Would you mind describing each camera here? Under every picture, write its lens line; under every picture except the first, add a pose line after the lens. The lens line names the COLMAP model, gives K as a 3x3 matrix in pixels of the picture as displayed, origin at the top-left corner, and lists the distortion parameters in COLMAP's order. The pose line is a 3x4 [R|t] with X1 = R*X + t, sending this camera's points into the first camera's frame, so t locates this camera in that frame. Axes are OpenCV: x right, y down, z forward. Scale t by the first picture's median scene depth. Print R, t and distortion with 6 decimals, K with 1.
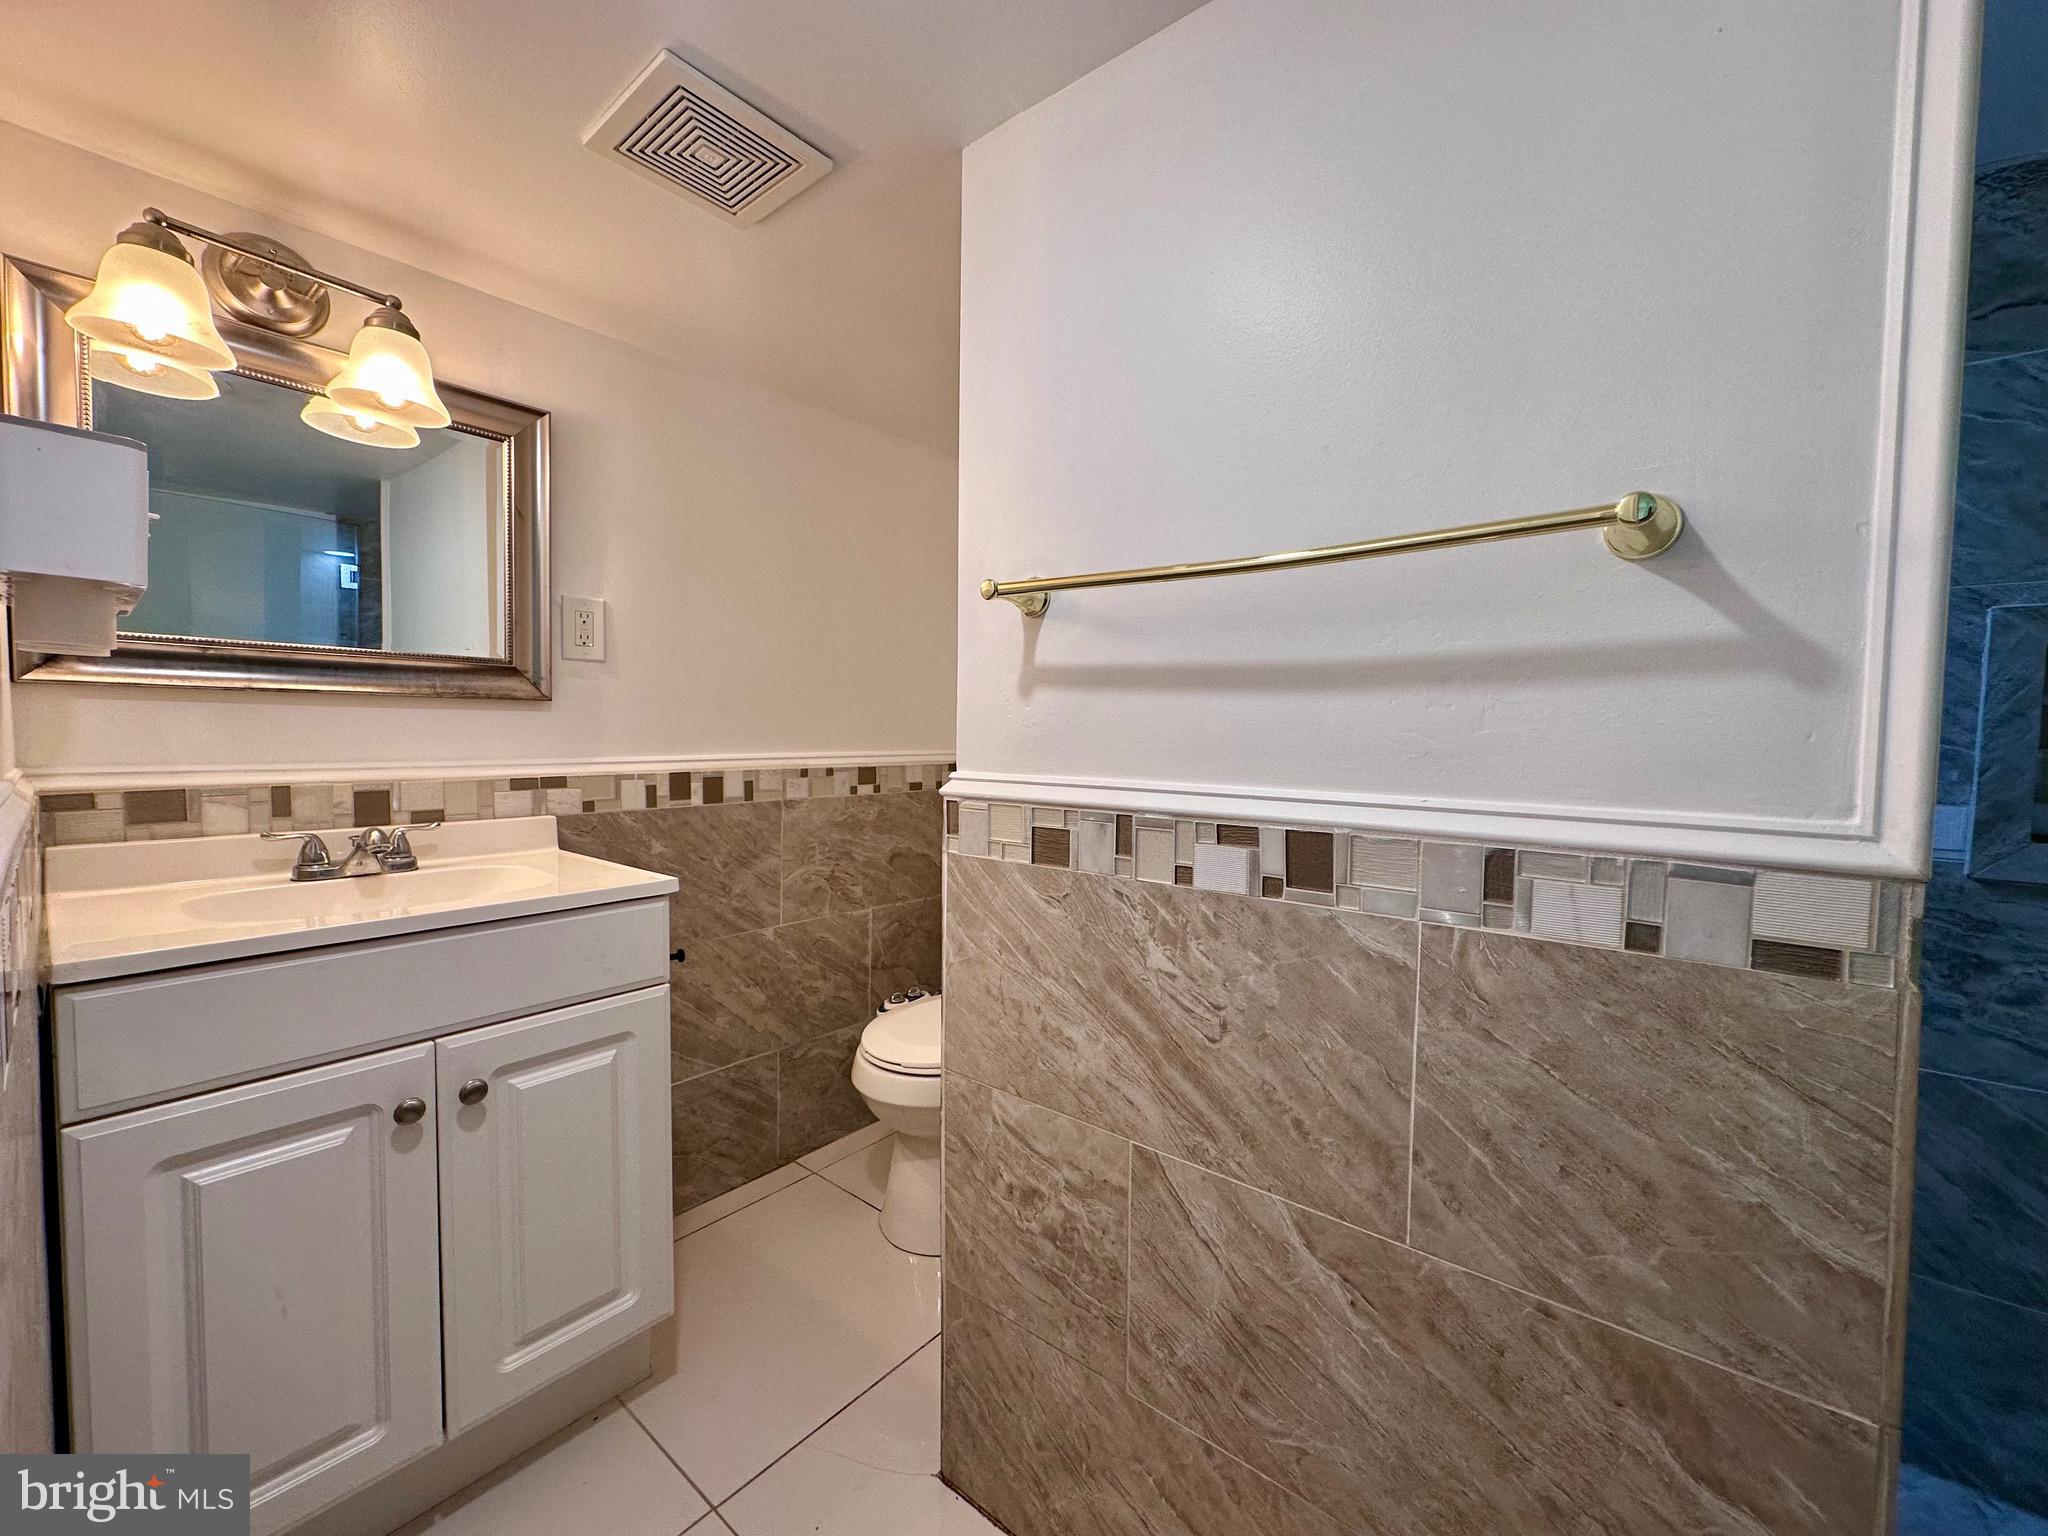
lens RADIAL K [[815.3, 0, 1027.8], [0, 815.3, 768.5], [0, 0, 1]] dist [-0.003323, 0.000837]
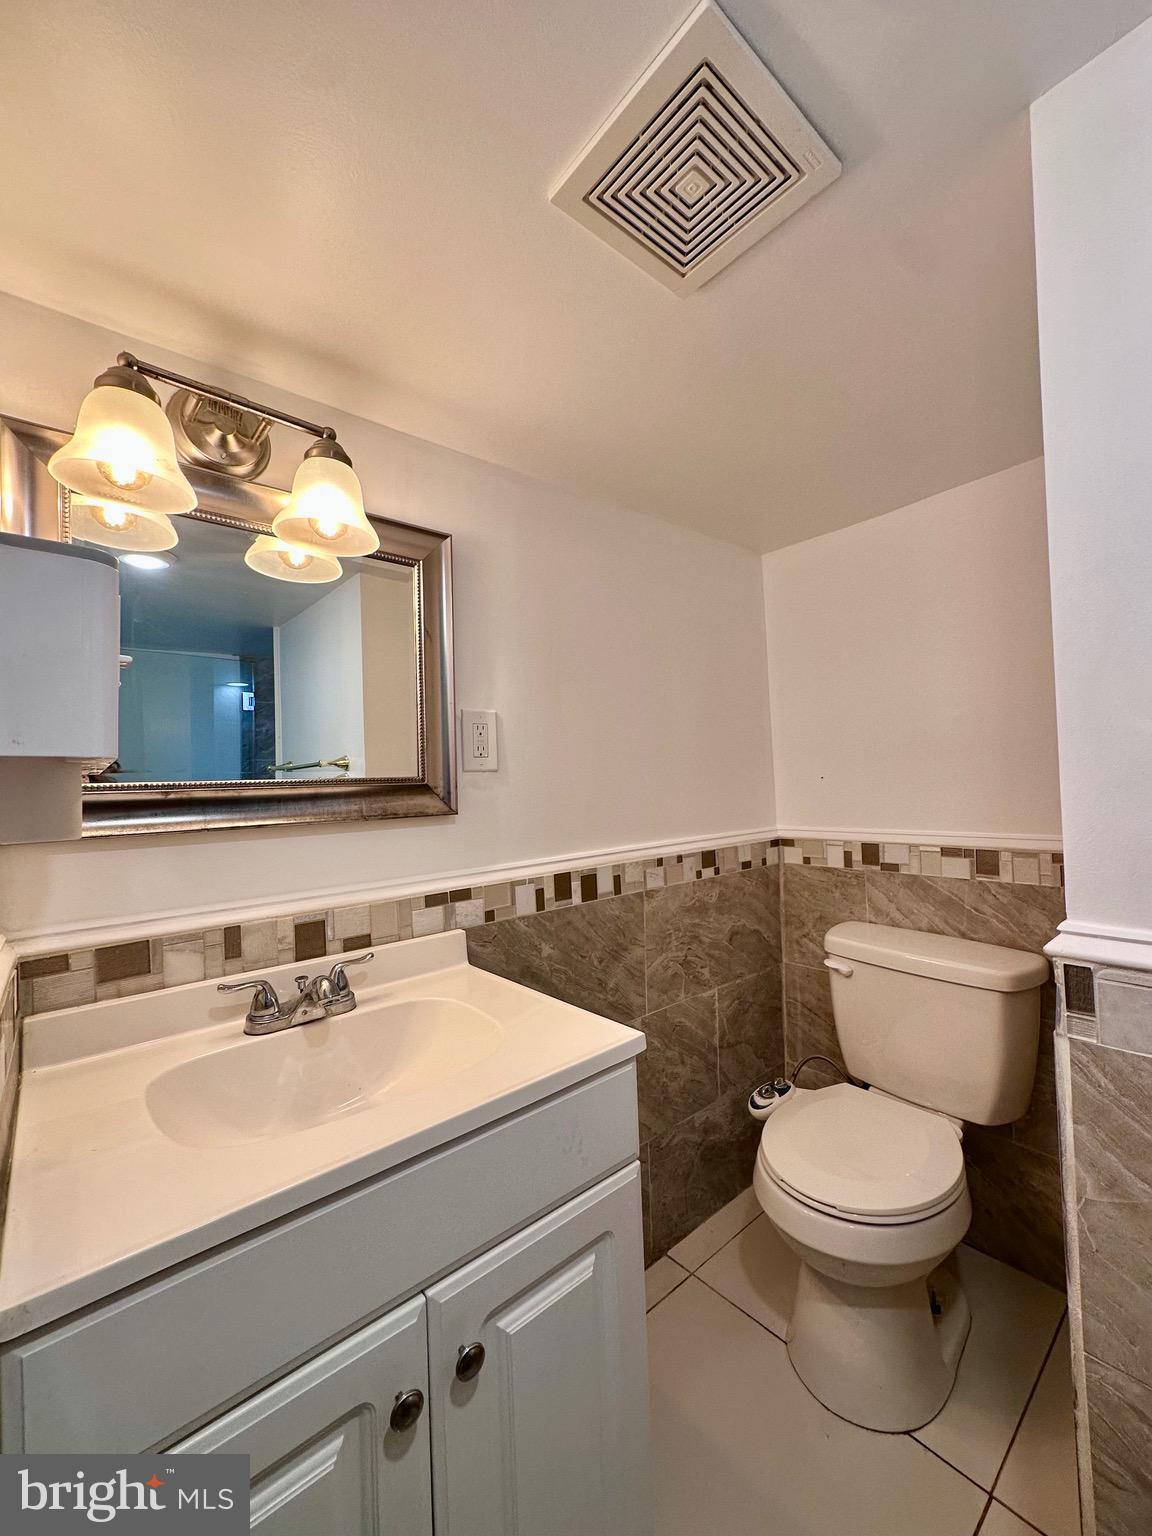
lens RADIAL K [[611.5, 0, 576.2], [0, 611.5, 771.1], [0, 0, 1]] dist [-0.003323, 0.000837]
pose [[0.982772, -0.050253, -0.177859, -0.361764], [0.039306, 0.997140, -0.064548, -0.097525], [0.180594, 0.056445, 0.981937, 0.334445]]
